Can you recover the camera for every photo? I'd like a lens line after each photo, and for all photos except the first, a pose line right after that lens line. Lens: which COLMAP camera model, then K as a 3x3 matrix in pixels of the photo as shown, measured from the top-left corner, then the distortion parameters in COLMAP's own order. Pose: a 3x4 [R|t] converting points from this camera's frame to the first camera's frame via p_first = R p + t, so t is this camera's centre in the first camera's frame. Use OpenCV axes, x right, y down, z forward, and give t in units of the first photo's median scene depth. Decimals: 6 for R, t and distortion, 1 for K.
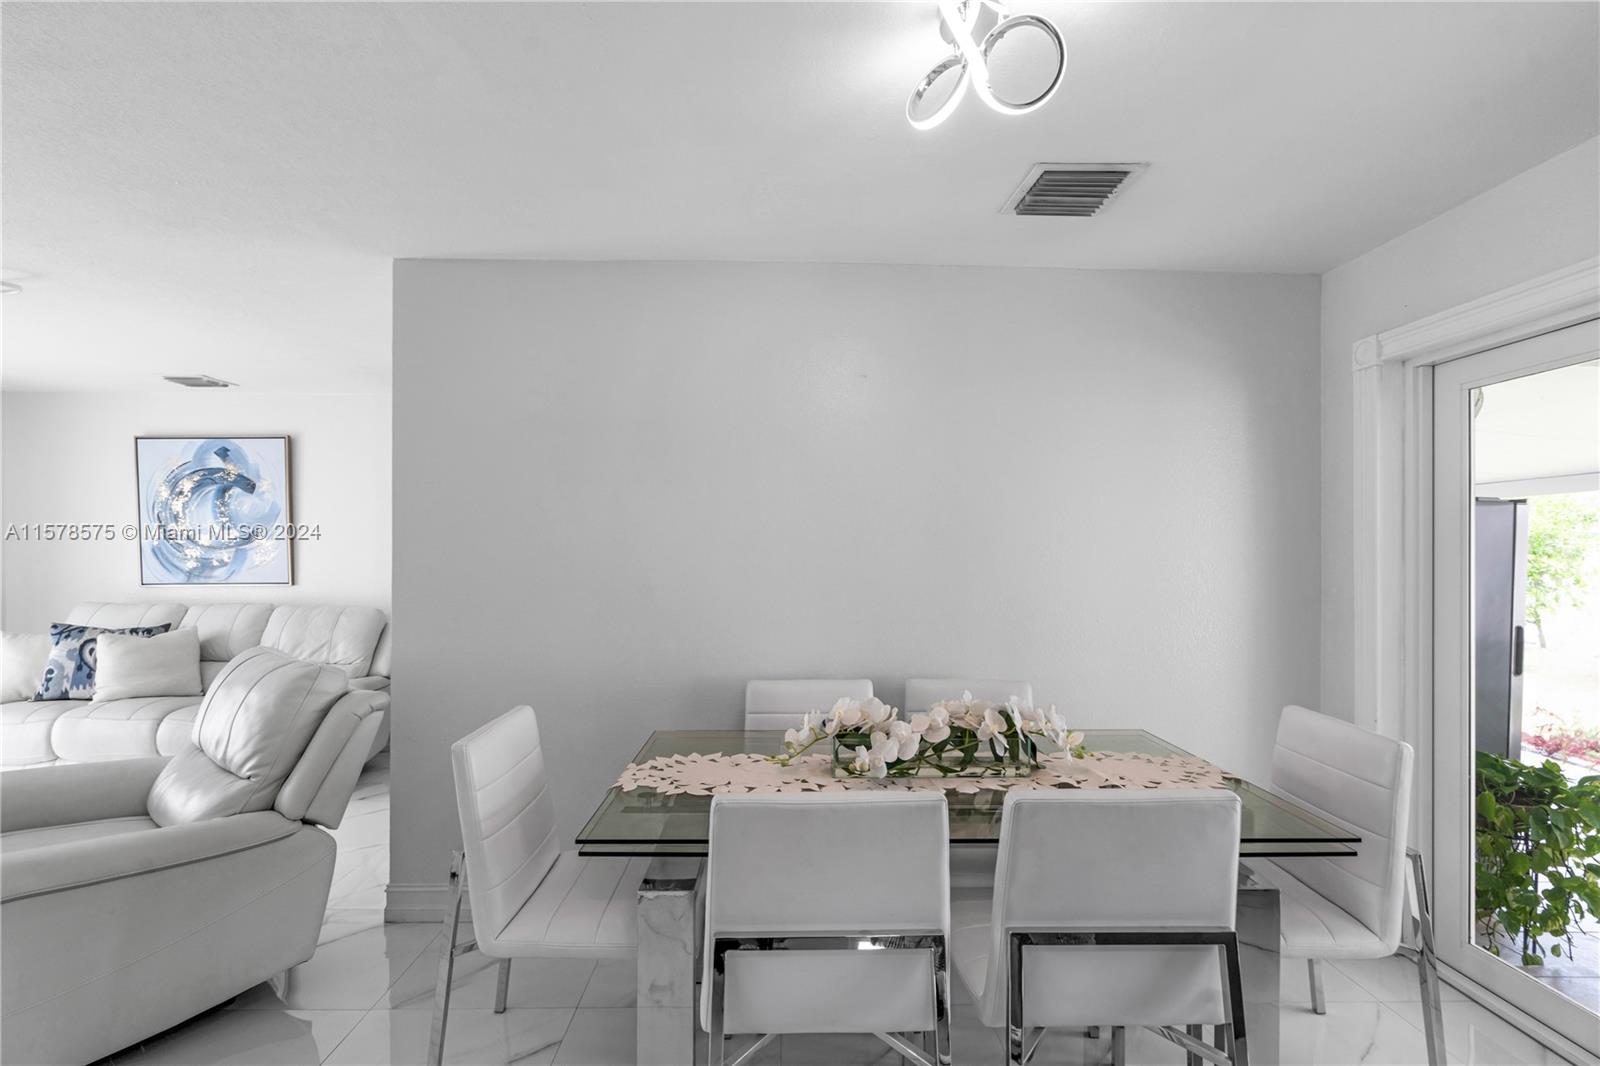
lens RADIAL K [[703.8, 0, 767.3], [0, 703.8, 555.3], [0, 0, 1]] dist [-0.000305, 0.000424]
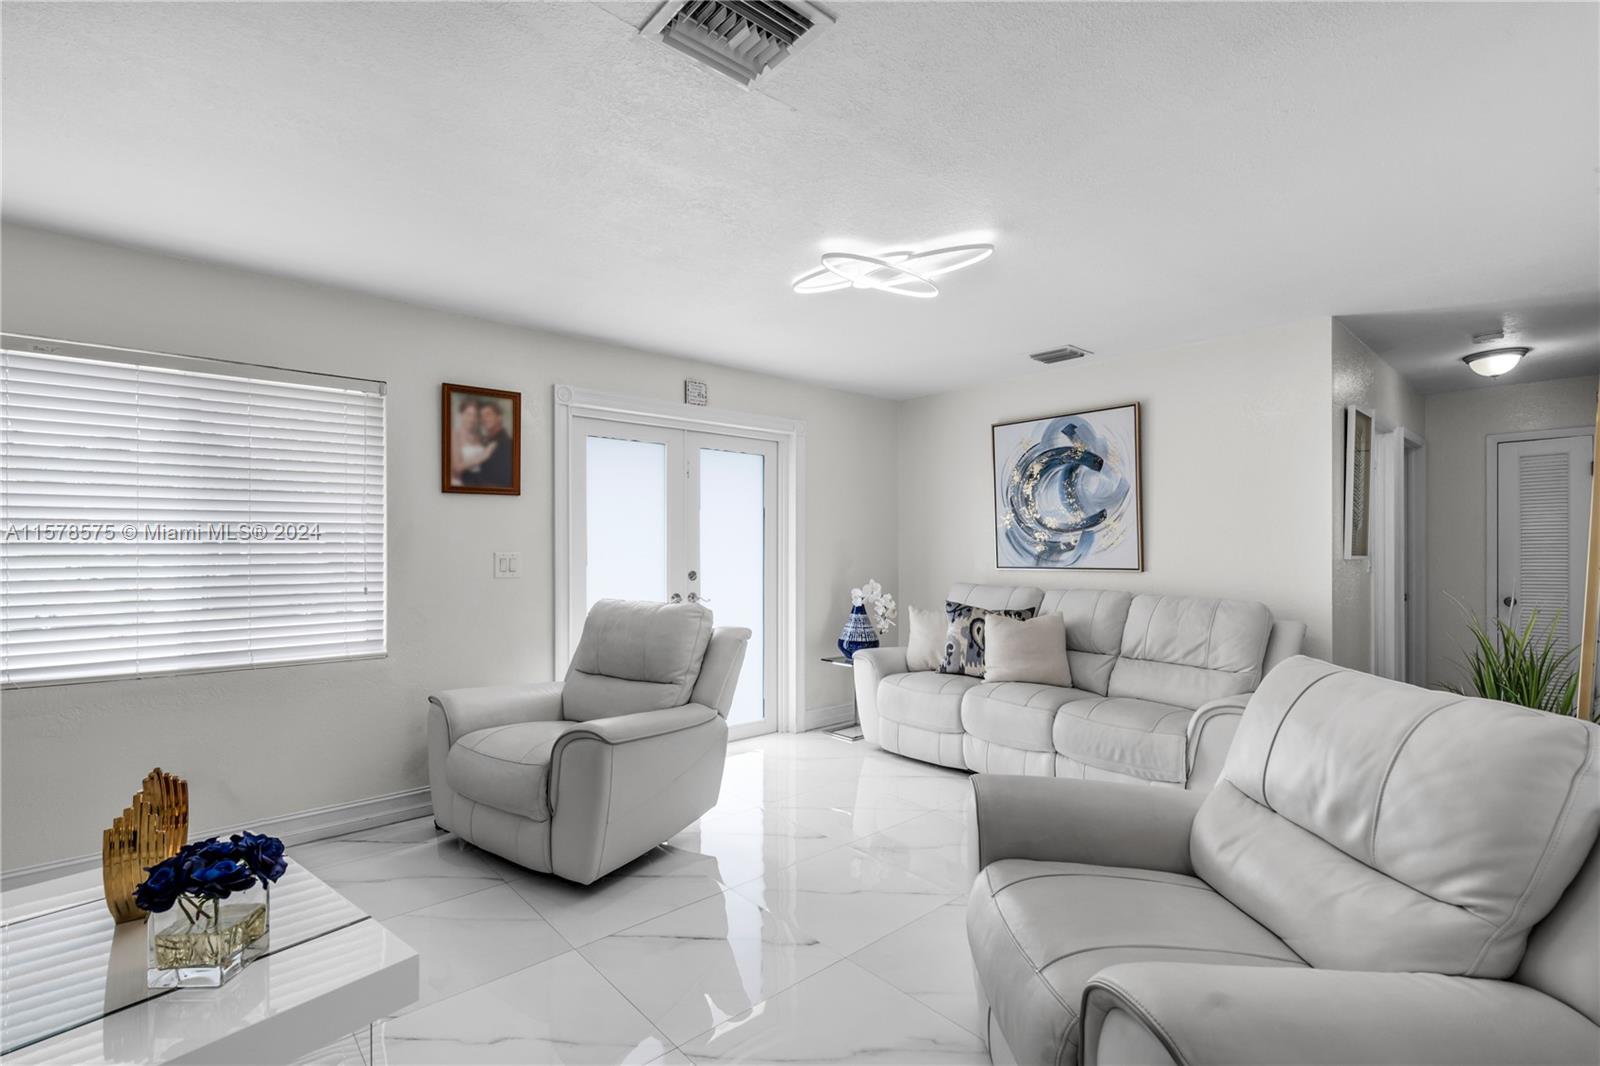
lens RADIAL K [[712.7, 0, 801.7], [0, 712.7, 544.2], [0, 0, 1]] dist [-0.023301, 0.012431]
pose [[0.655187, -0.004704, -0.755452, -0.311939], [0.001854, 0.999988, -0.004618, 0.012562], [0.755464, 0.001625, 0.655188, 0.107687]]
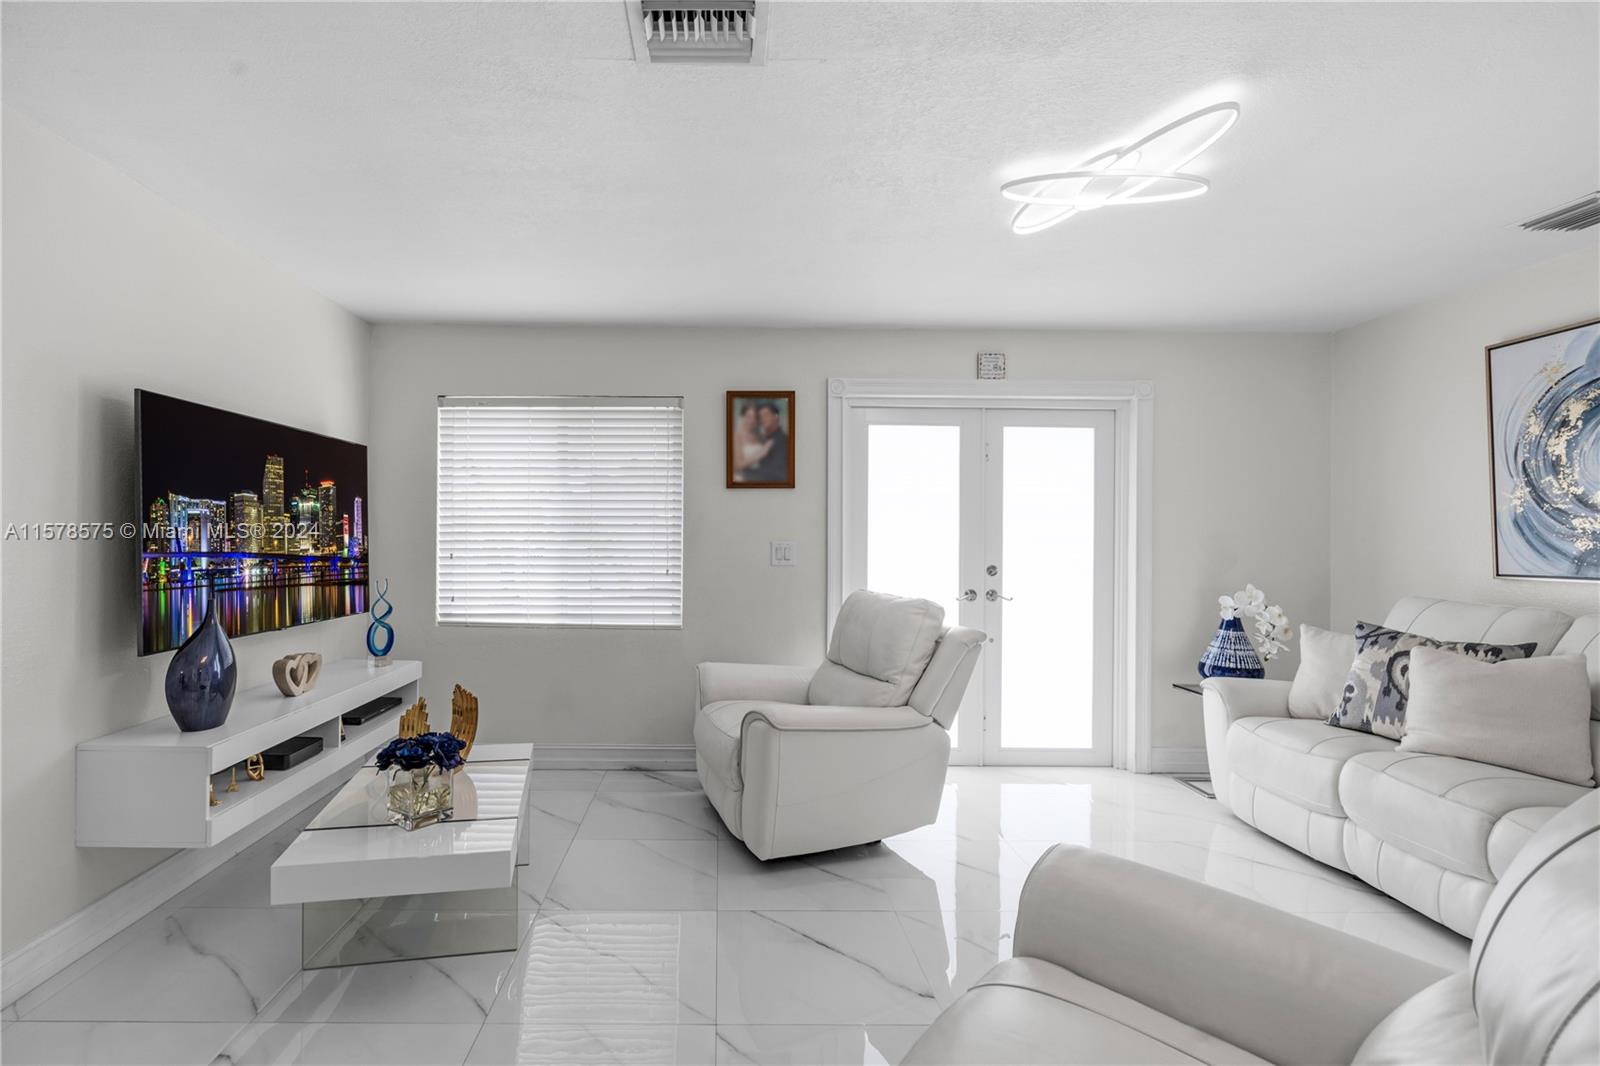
lens RADIAL K [[753.9, 0, 737.2], [0, 753.9, 536.0], [0, 0, 1]] dist [-0.004206, -0.000343]
pose [[0.003544, -0.002408, -0.999991, -0.223108], [-0.006644, 0.999975, -0.002431, 0.012975], [0.999972, 0.006652, 0.003528, 0.328904]]
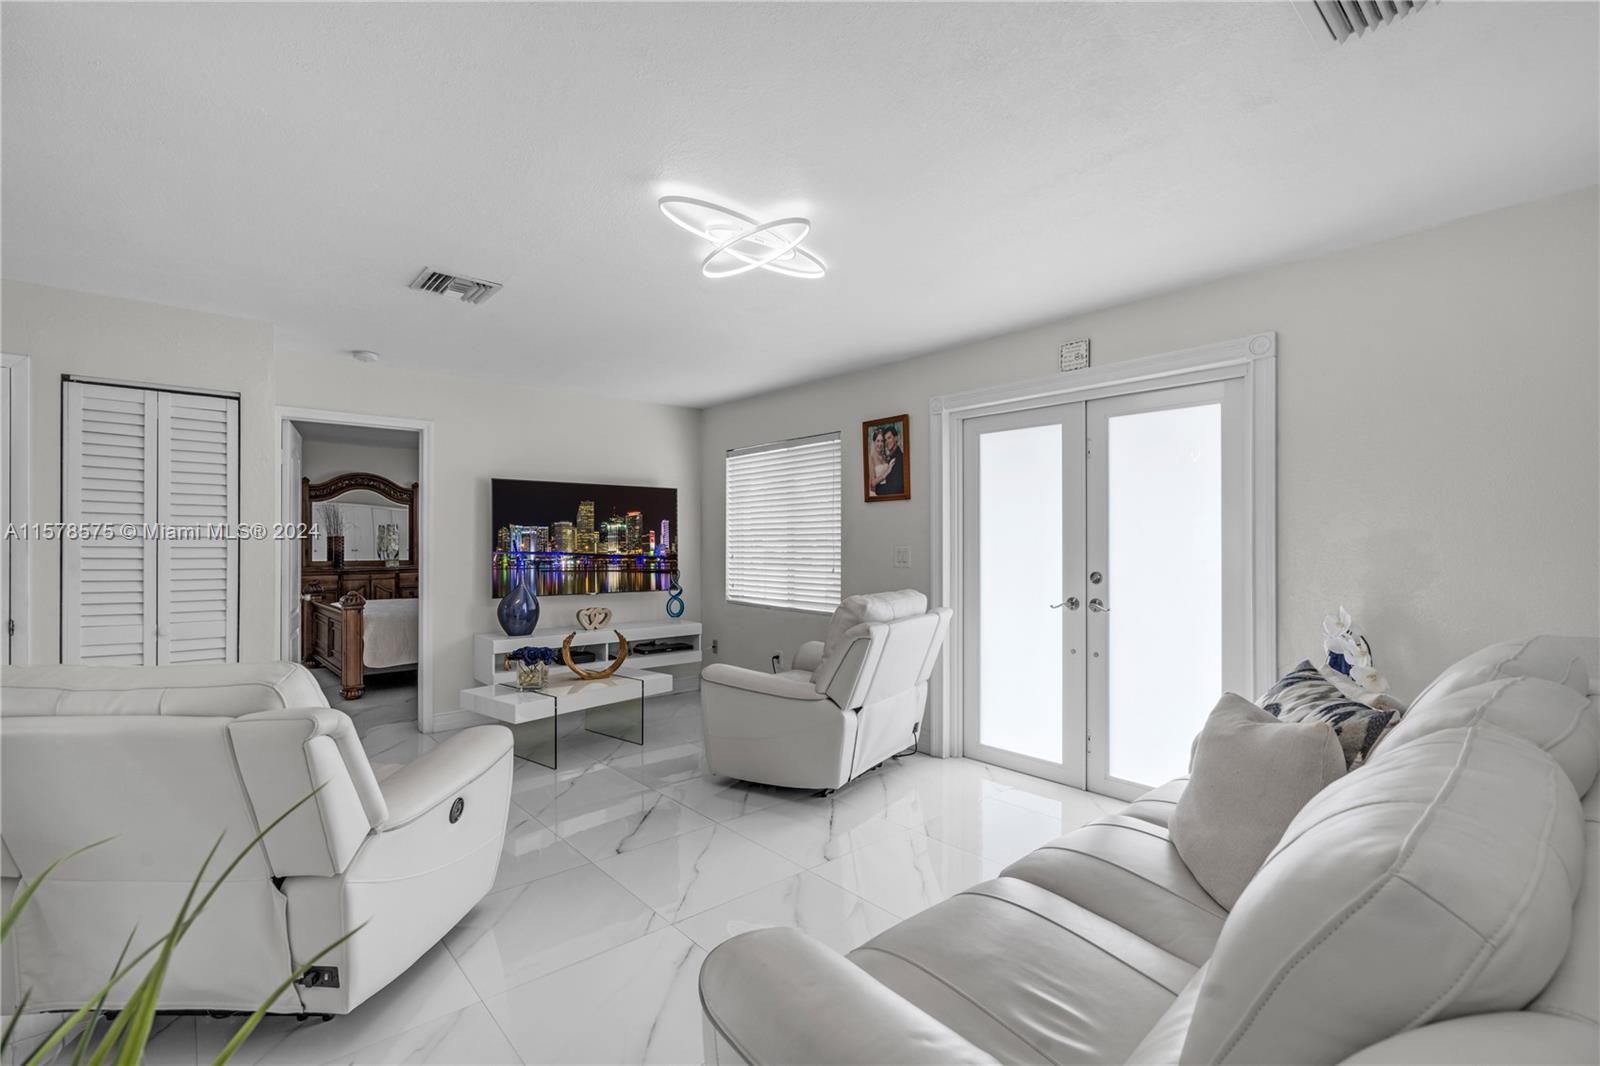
lens RADIAL K [[716.3, 0, 800.7], [0, 716.3, 538.6], [0, 0, 1]] dist [-0.001912, 0.000681]
pose [[-0.753897, -0.002923, -0.656987, -0.379982], [0.000179, 0.999989, -0.004654, 0.010879], [0.656993, -0.003626, -0.753888, 1.060783]]
